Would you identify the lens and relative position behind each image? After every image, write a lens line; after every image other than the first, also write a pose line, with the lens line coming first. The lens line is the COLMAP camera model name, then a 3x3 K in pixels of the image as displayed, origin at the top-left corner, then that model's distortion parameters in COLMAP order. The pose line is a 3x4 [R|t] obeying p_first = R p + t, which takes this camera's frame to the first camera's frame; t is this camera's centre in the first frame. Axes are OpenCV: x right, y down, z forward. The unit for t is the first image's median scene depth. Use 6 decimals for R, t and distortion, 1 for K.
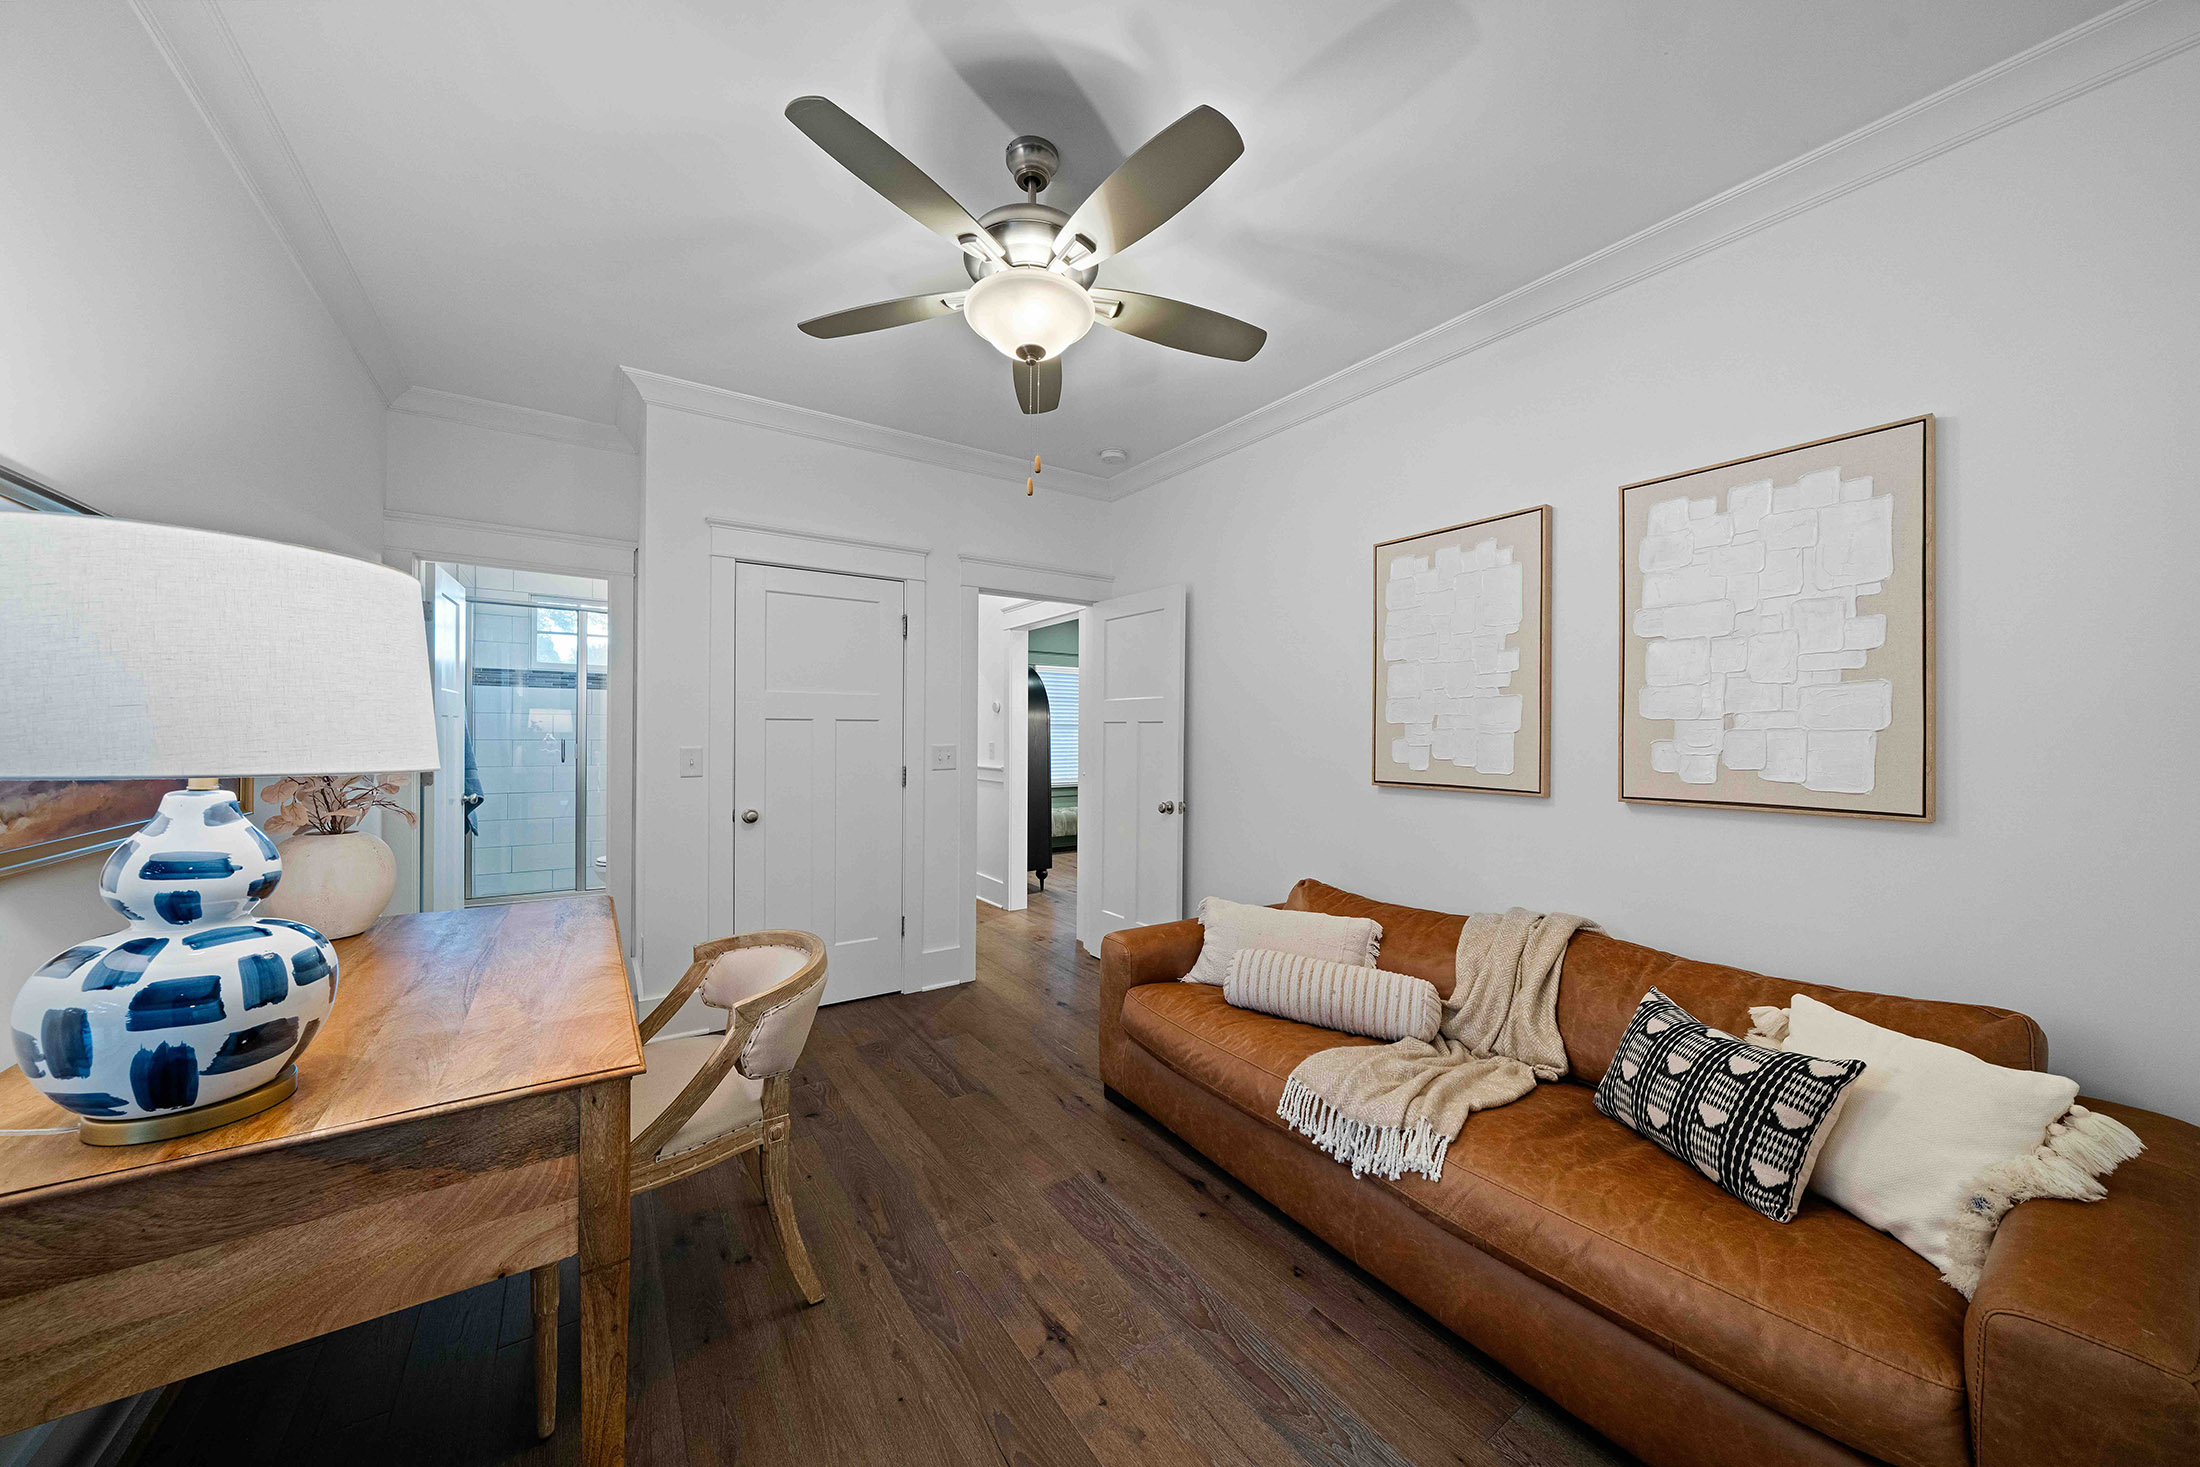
lens RADIAL K [[762.5, 0, 1103.4], [0, 762.5, 722.3], [0, 0, 1]] dist [-0.003204, 0.000204]
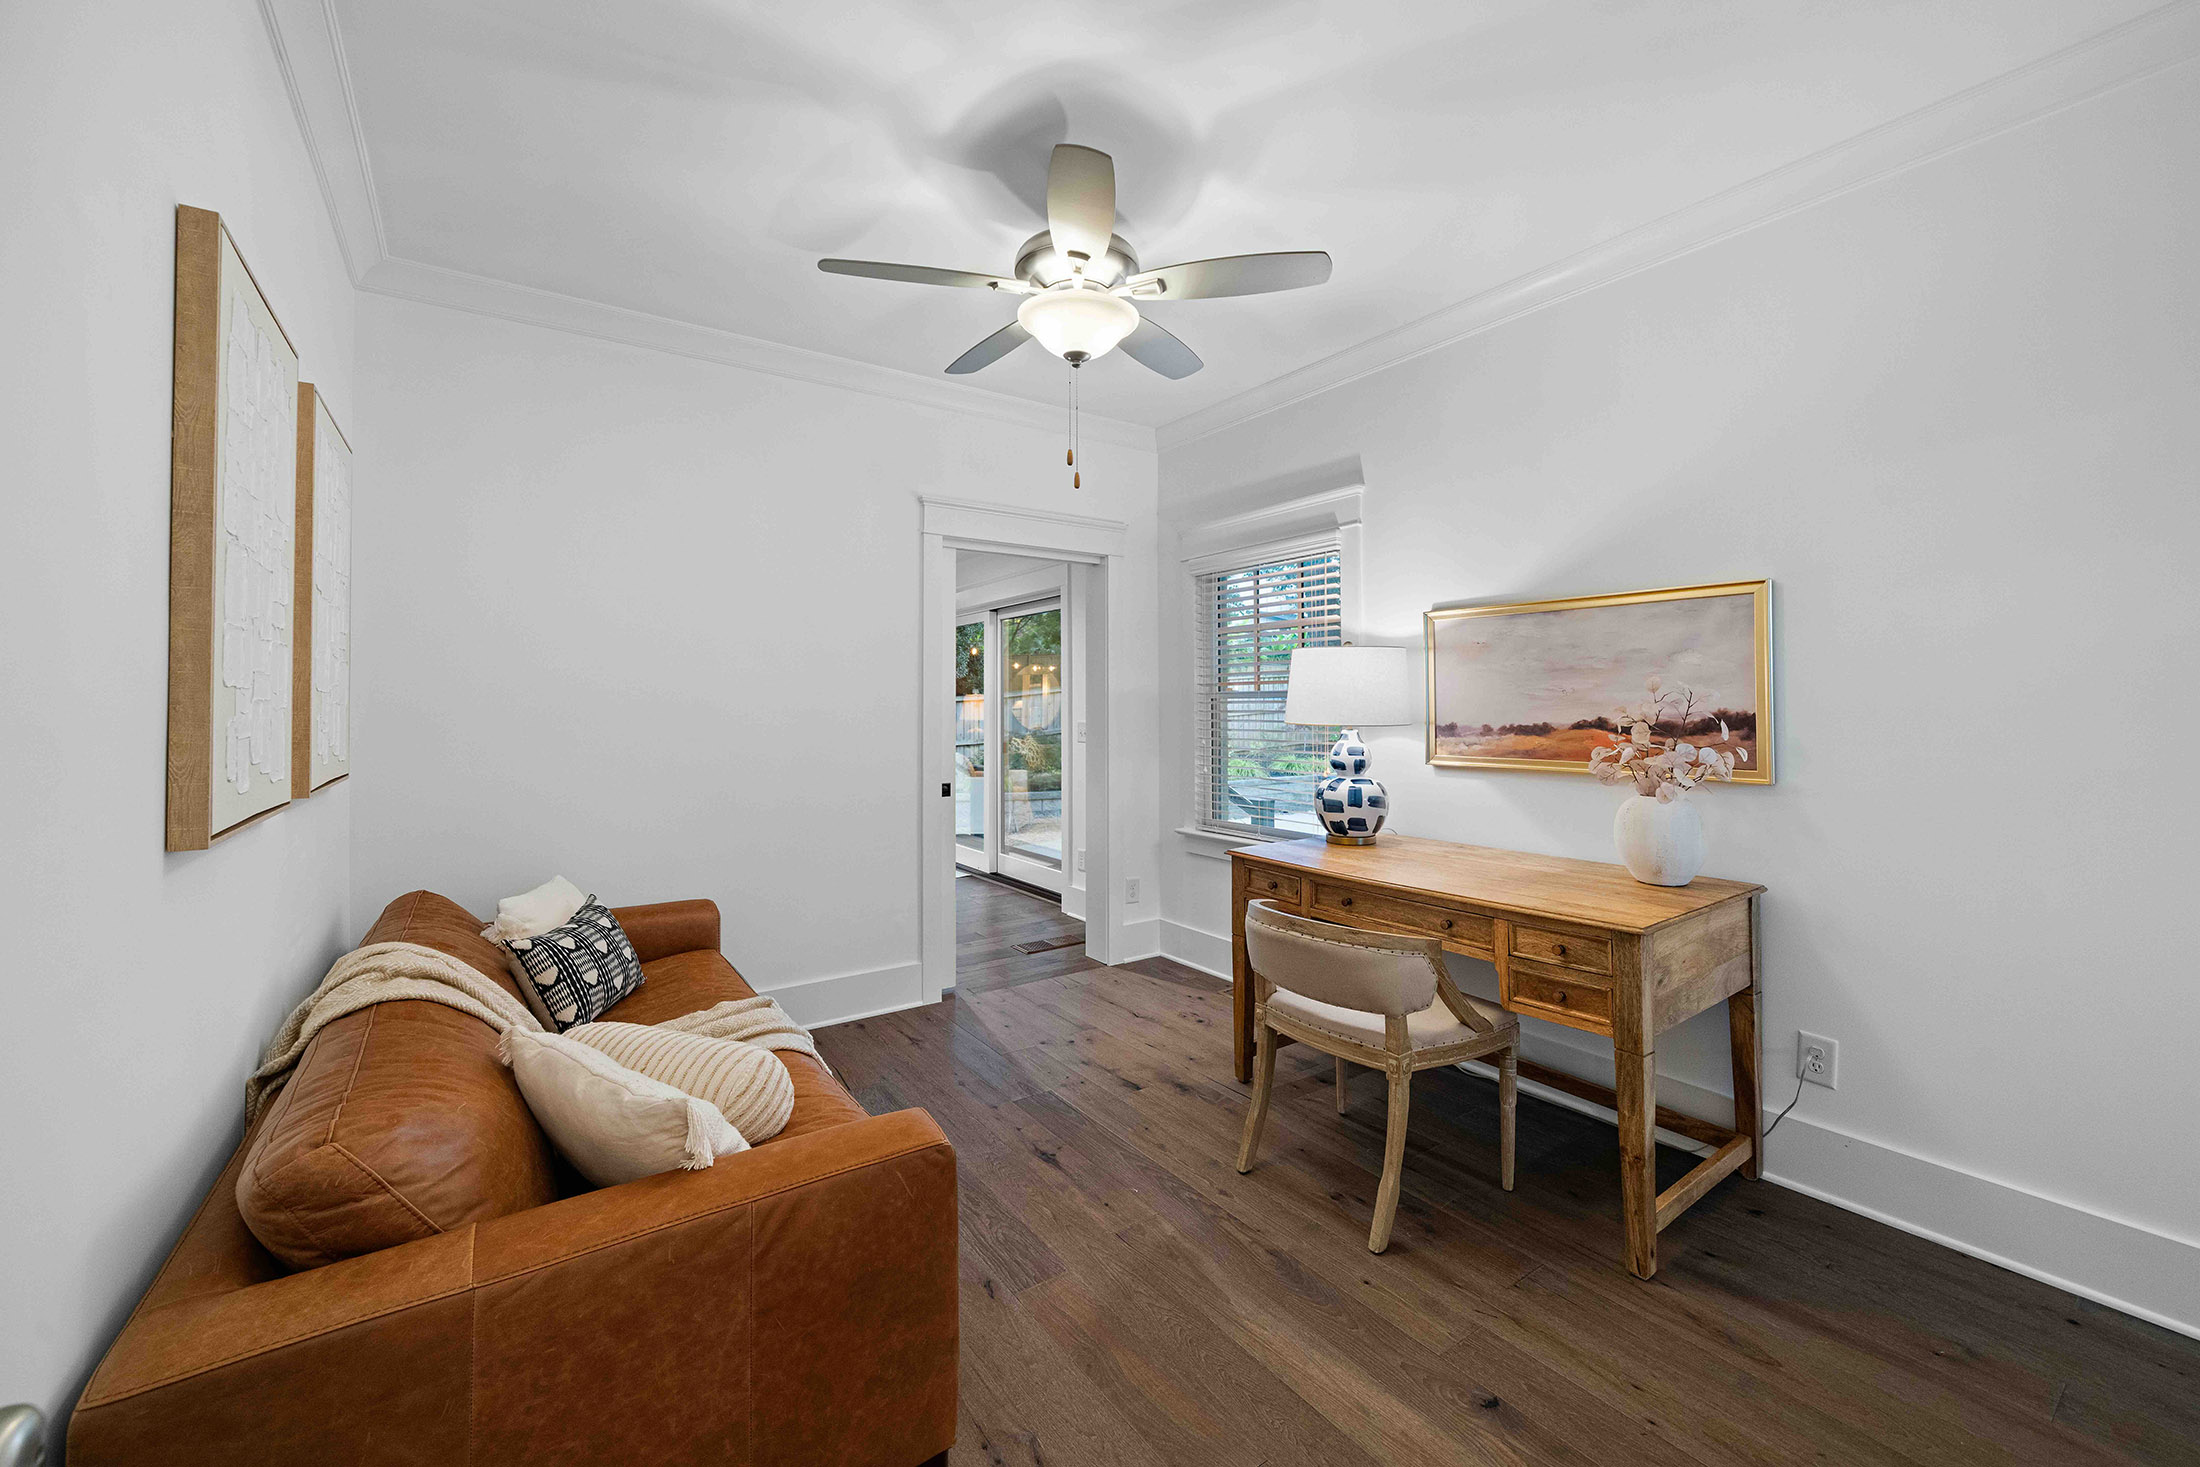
lens RADIAL K [[798.6, 0, 1099.0], [0, 798.6, 723.5], [0, 0, 1]] dist [0.001836, 0.000151]
pose [[-0.999994, 0.003314, -0.000409, -0.199903], [0.003316, 0.999972, -0.006663, 0.061531], [0.000387, -0.006664, -0.999978, 3.149333]]
